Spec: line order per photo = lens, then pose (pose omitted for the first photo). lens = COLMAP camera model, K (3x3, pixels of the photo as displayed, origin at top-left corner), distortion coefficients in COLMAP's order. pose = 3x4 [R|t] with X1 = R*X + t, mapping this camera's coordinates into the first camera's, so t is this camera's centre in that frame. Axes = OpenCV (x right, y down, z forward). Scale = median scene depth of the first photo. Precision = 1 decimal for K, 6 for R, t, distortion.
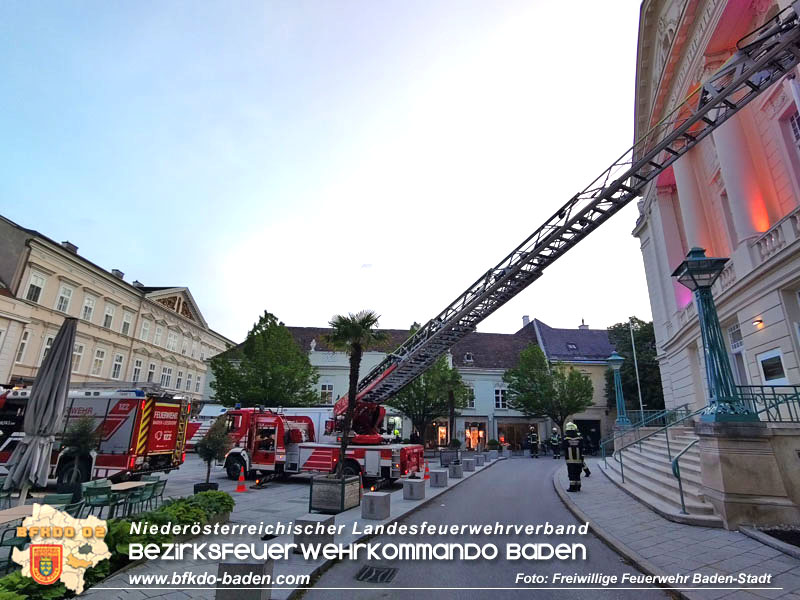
lens RADIAL K [[409.1, 0, 400.0], [0, 409.1, 300.0], [0, 0, 1]] dist [-0.040326, 0.001103]
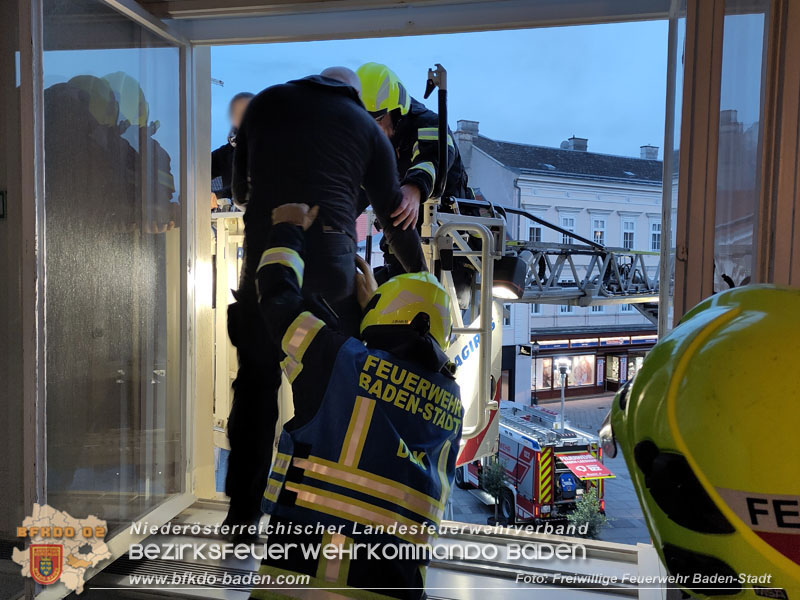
lens RADIAL K [[703.2, 0, 400.3], [0, 703.2, 288.9], [0, 0, 1]] dist [0.051844, -0.000494]
pose [[0.461154, 0.013264, -0.887221, 0.339563], [0.254259, 0.955984, 0.146449, -0.217265], [0.850112, -0.293120, 0.437483, 0.023445]]
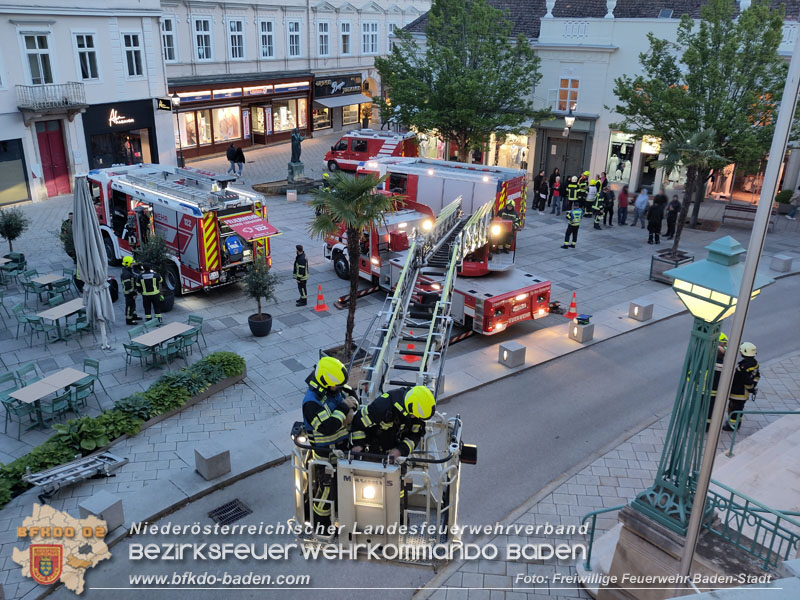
lens RADIAL K [[703.2, 0, 400.3], [0, 703.2, 288.9], [0, 0, 1]] dist [0.051844, -0.000494]
pose [[0.830428, 0.198935, -0.520398, 0.275412], [0.155743, 0.813944, 0.559678, -0.203610], [0.534914, -0.545821, 0.644939, 0.048664]]
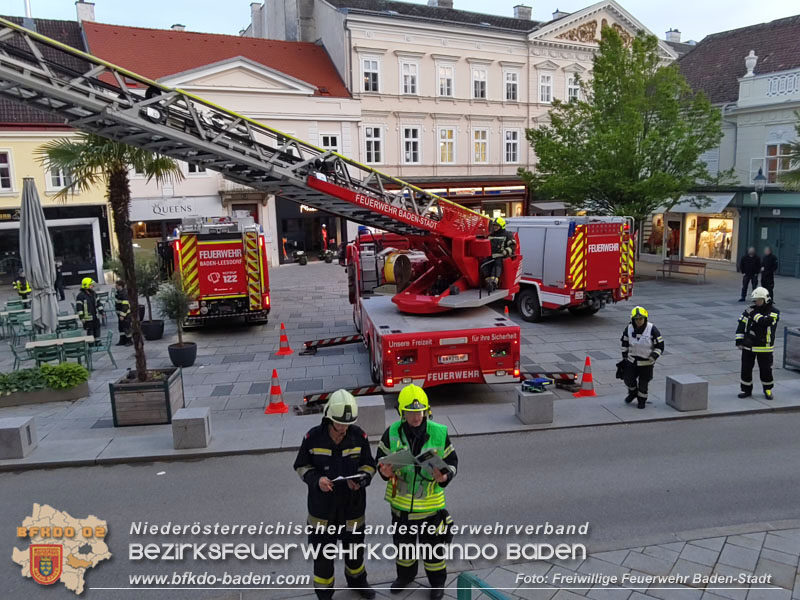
lens RADIAL K [[612.4, 0, 400.0], [0, 612.4, 300.0], [0, 0, 1]] dist [-0.055390, 0.003233]
pose [[0.451891, 0.127356, -0.882935, 0.333406], [0.294438, 0.912997, 0.282387, 0.061768], [0.842081, -0.387578, 0.375077, 0.385401]]
